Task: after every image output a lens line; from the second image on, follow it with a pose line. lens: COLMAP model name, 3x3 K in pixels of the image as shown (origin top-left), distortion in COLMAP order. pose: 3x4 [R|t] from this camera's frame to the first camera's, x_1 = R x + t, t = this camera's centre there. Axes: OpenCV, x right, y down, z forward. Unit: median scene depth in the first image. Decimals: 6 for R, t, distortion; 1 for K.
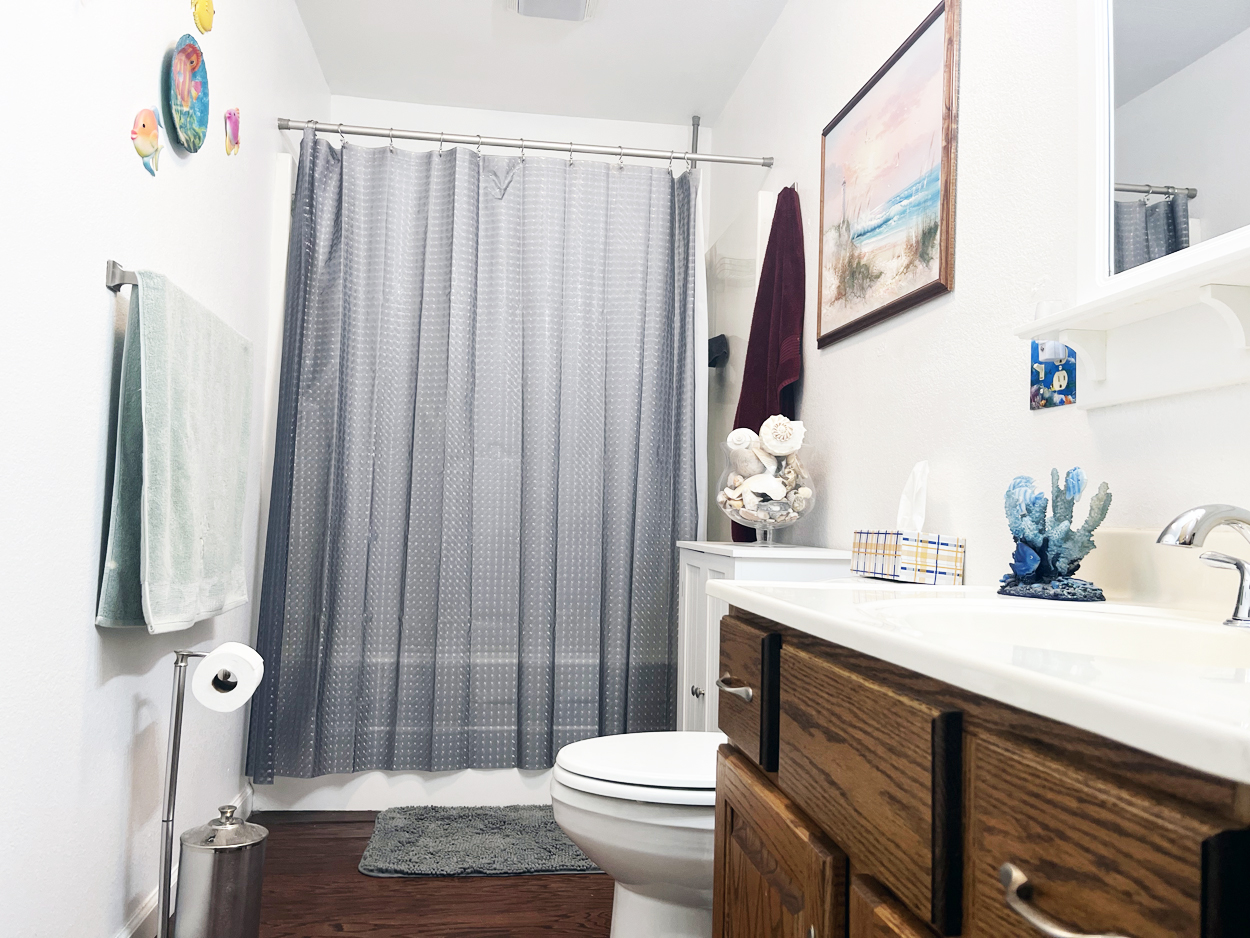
lens RADIAL K [[940.2, 0, 611.9], [0, 940.2, 473.1], [0, 0, 1]] dist [0.030316, -0.026287]
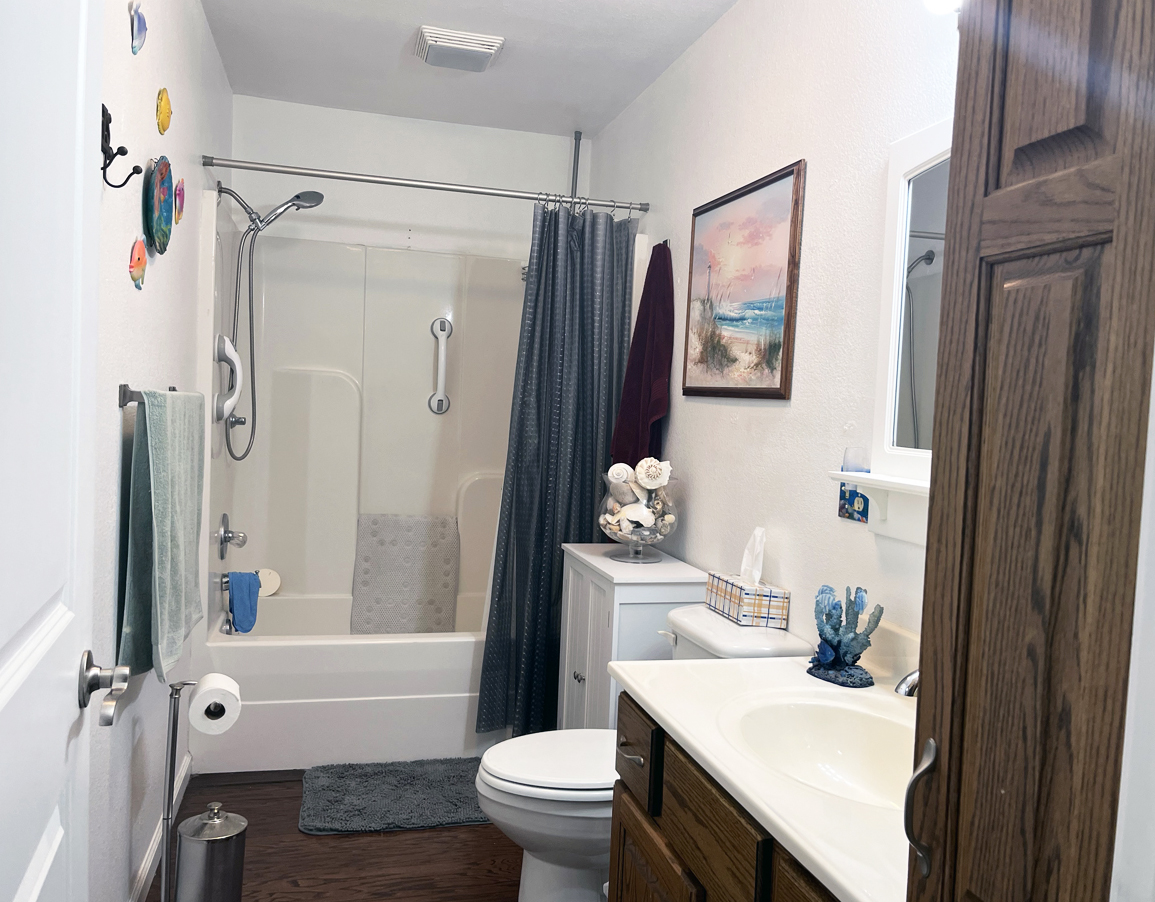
lens RADIAL K [[940.5, 0, 583.2], [0, 940.5, 448.4], [0, 0, 1]] dist [0.039415, -0.030378]
pose [[0.991510, 0.011695, 0.129503, -0.080070], [-0.024466, 0.994937, 0.097473, -0.223098], [-0.127707, -0.099813, 0.986777, -0.228236]]
